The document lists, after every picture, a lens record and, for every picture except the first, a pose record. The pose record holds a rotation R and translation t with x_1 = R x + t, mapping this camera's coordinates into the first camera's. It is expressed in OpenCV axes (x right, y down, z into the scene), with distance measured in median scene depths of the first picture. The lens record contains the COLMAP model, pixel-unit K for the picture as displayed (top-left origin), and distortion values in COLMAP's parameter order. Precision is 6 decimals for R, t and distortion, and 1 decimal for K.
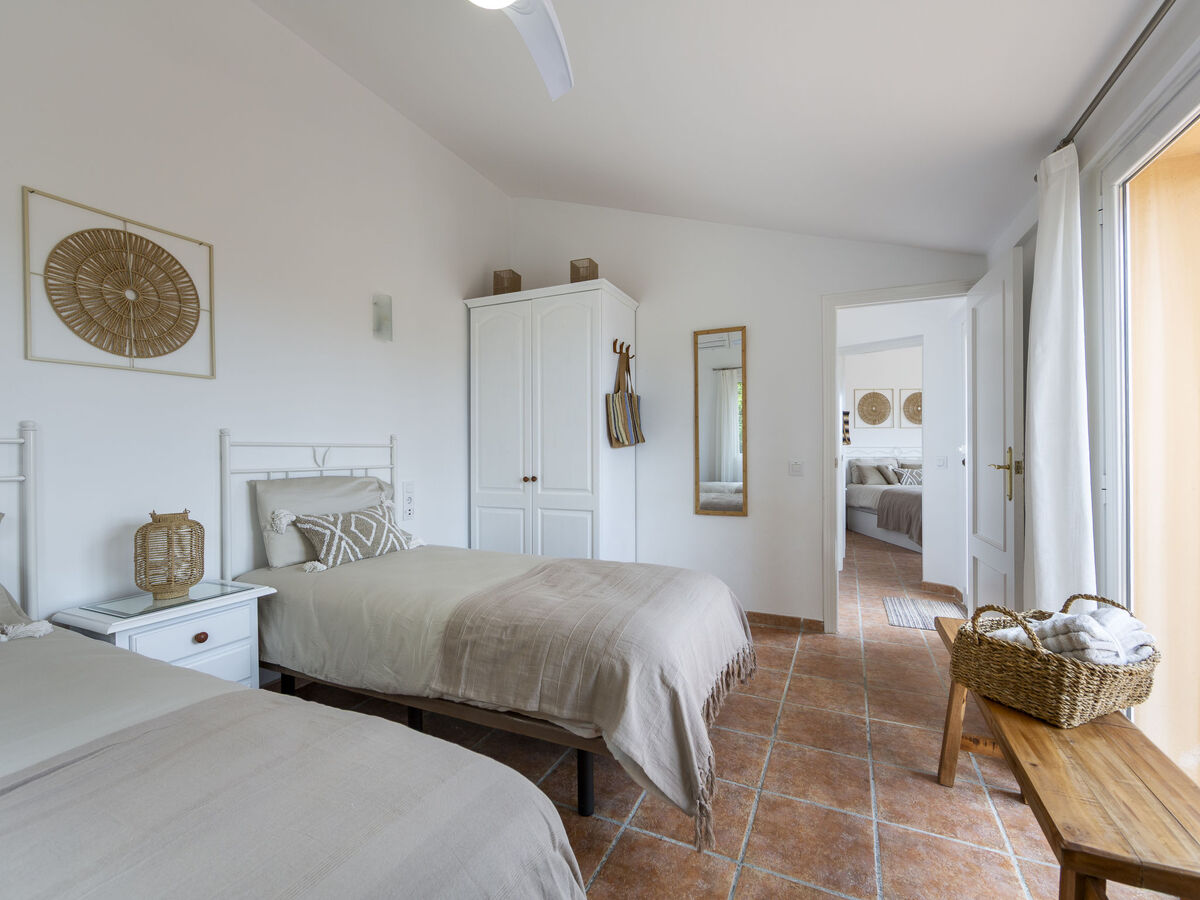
lens RADIAL K [[531.3, 0, 600.4], [0, 531.3, 450.3], [0, 0, 1]] dist [0.010012, 0.000719]
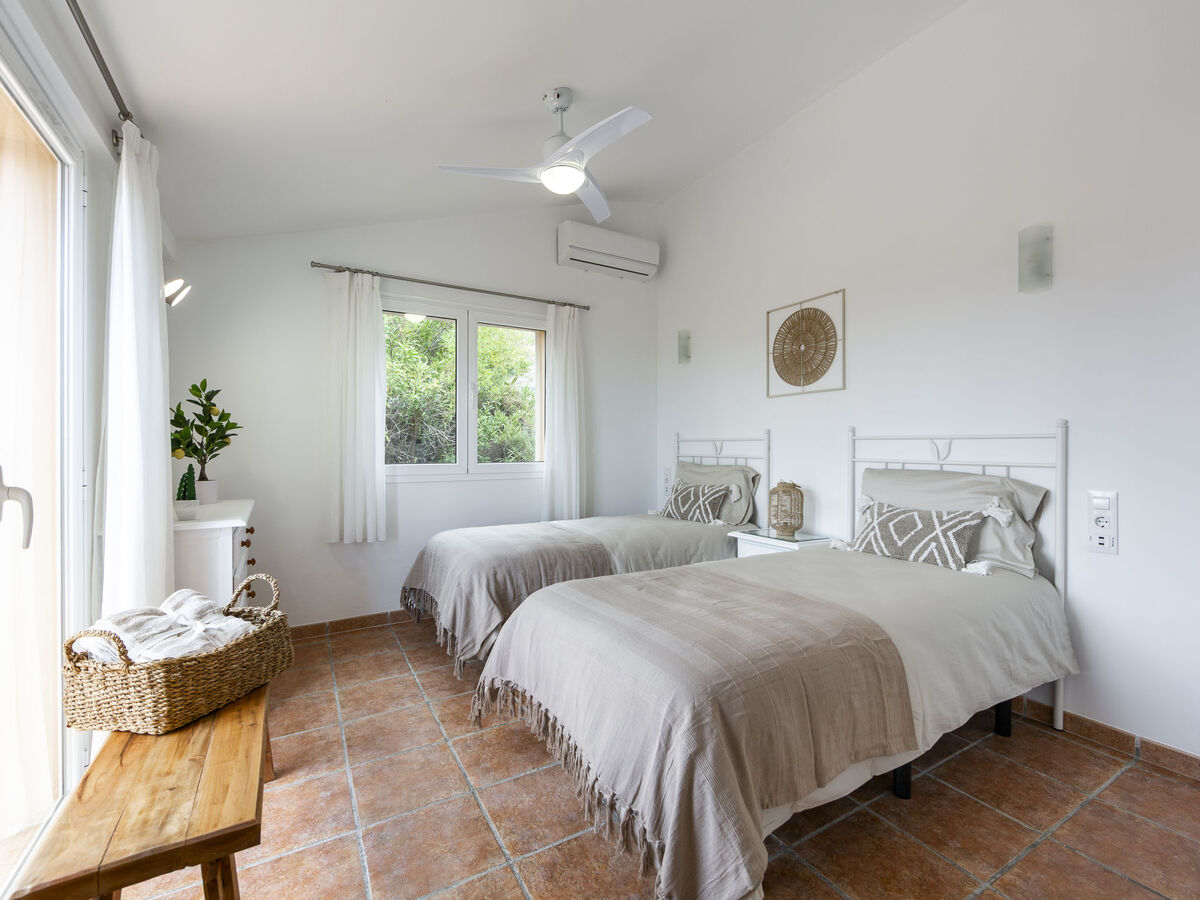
lens RADIAL K [[531.3, 0, 607.3], [0, 531.3, 450.2], [0, 0, 1]] dist [0.010012, 0.000719]
pose [[-0.563299, 0.011670, -0.826171, 0.687438], [0.003902, 0.999927, 0.011463, 0.000012], [0.826244, 0.003233, -0.563303, 1.232705]]
